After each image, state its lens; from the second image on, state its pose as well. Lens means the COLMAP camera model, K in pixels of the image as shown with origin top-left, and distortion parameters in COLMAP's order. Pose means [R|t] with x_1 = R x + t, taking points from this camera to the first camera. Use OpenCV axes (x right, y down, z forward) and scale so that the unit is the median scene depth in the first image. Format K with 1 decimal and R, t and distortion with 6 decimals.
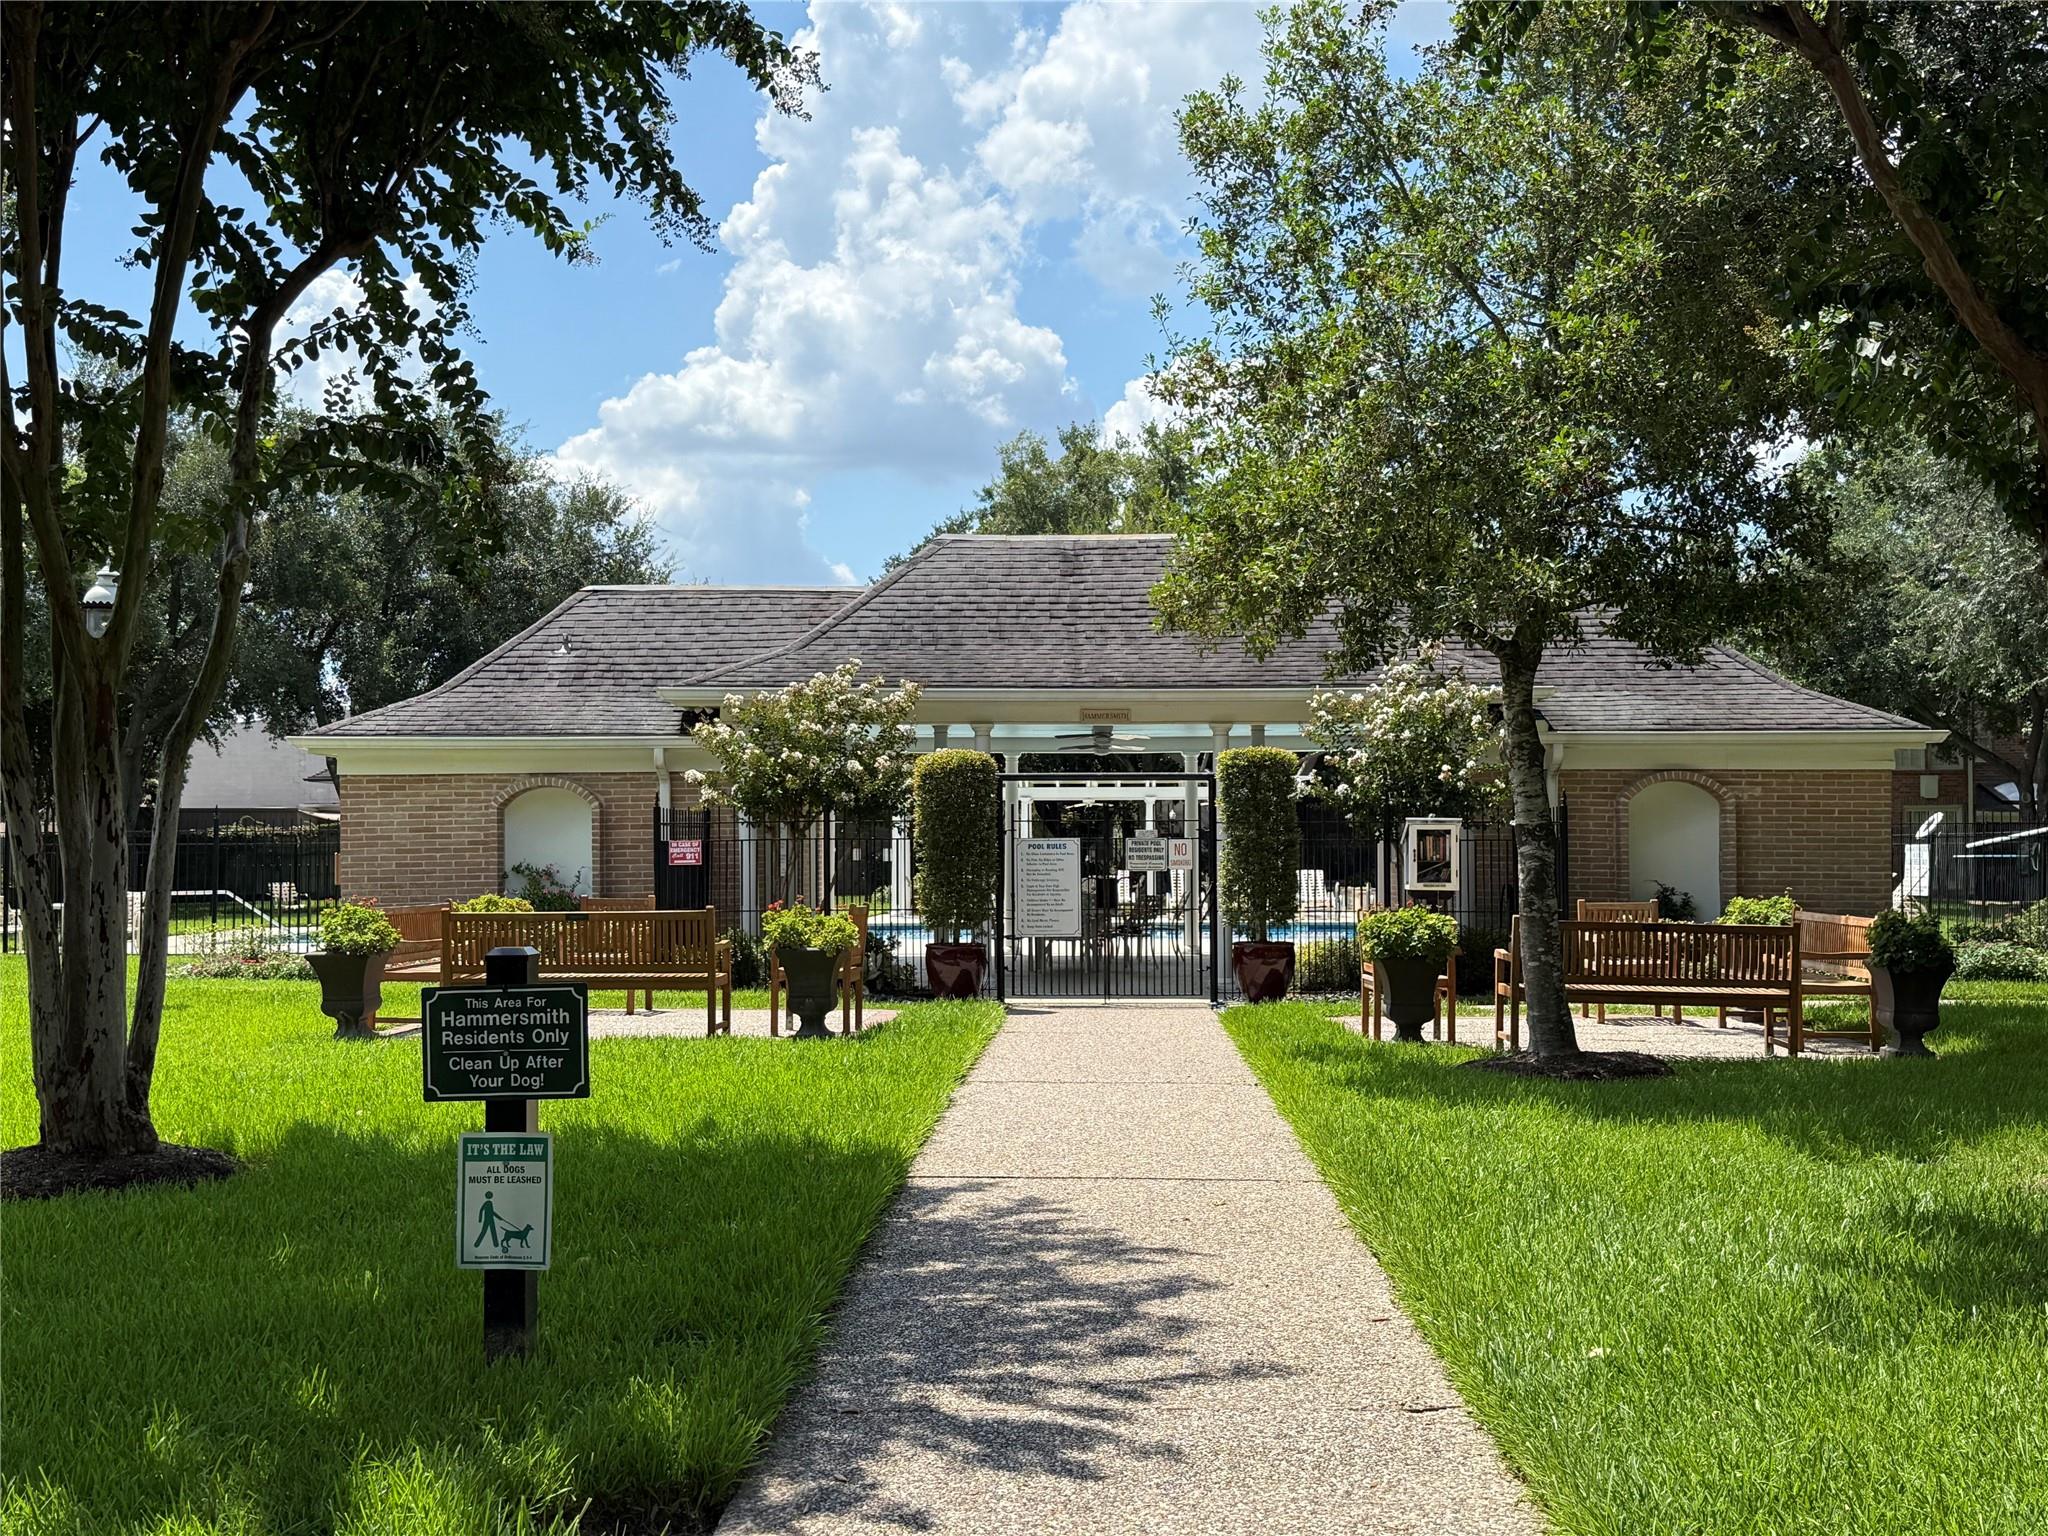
lens RADIAL K [[2298.2, 0, 1059.9], [0, 2298.2, 782.1], [0, 0, 1]] dist [0.126835, -0.025483]
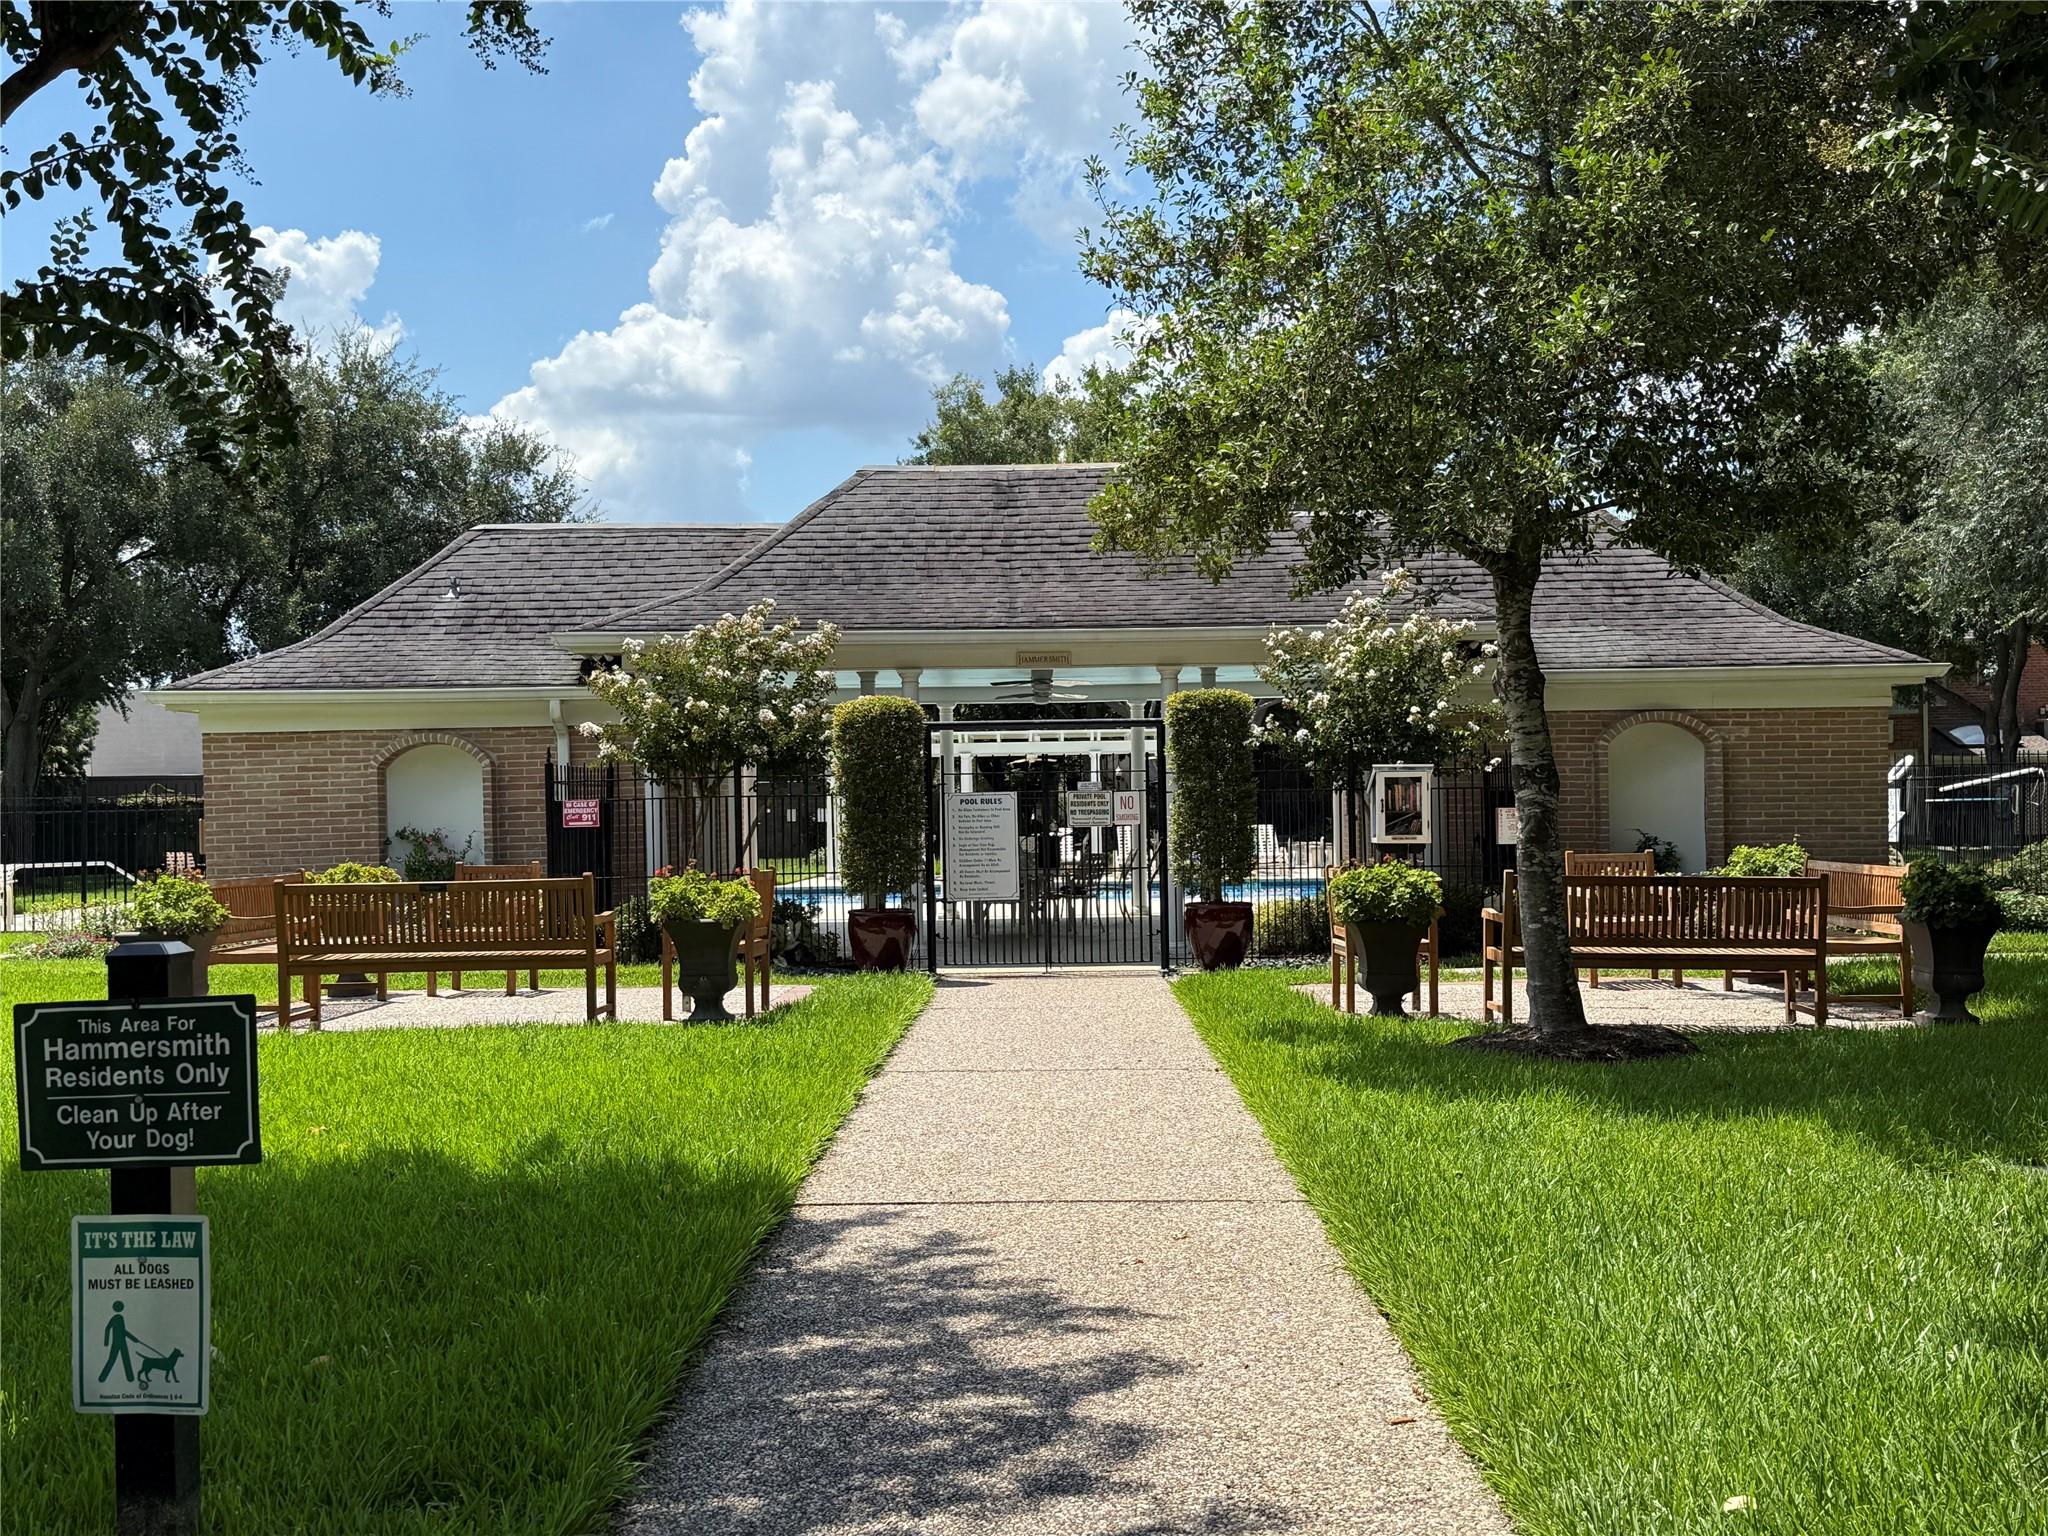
lens RADIAL K [[2298.2, 0, 1059.9], [0, 2298.2, 782.1], [0, 0, 1]] dist [0.126835, -0.025483]
pose [[0.999644, -0.013193, 0.023181, 0.005996], [0.012776, 0.999755, 0.018049, 0.005393], [-0.023414, -0.017747, 0.999568, 0.110647]]
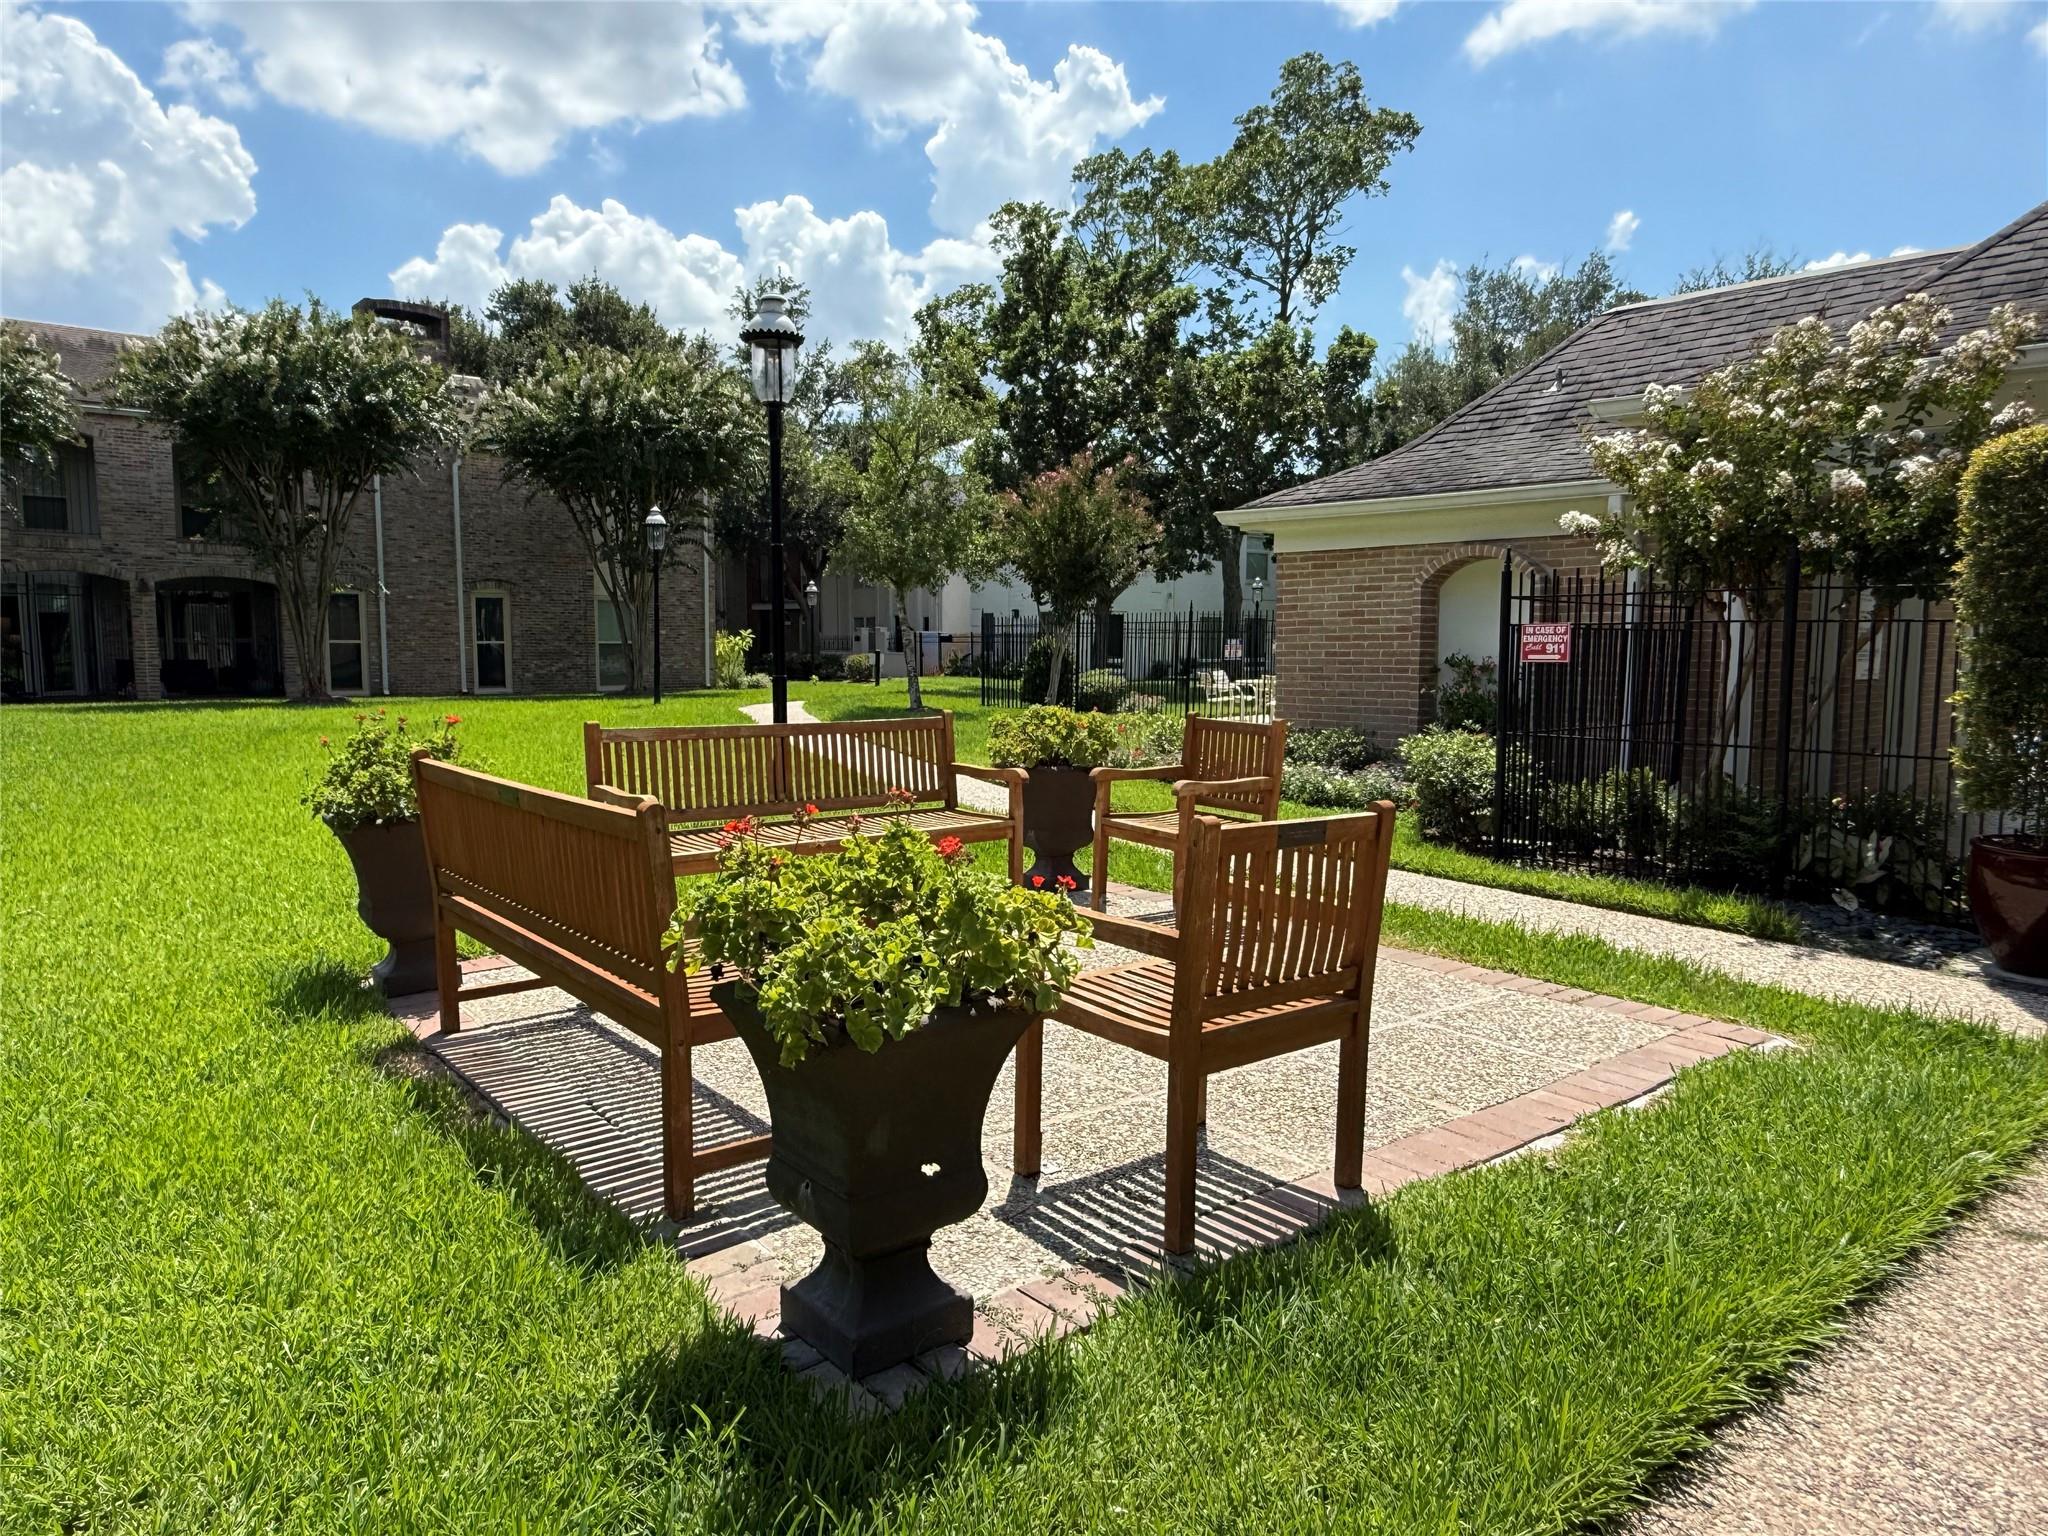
lens RADIAL K [[1290.6, 0, 1024.0], [0, 1290.6, 768.0], [0, 0, 1]] dist [-0.004733, -0.000514]
pose [[0.656315, 0.085053, -0.749678, 0.015352], [0.010723, 0.992474, 0.121987, 0.025083], [0.754411, -0.088101, 0.650463, 0.829184]]
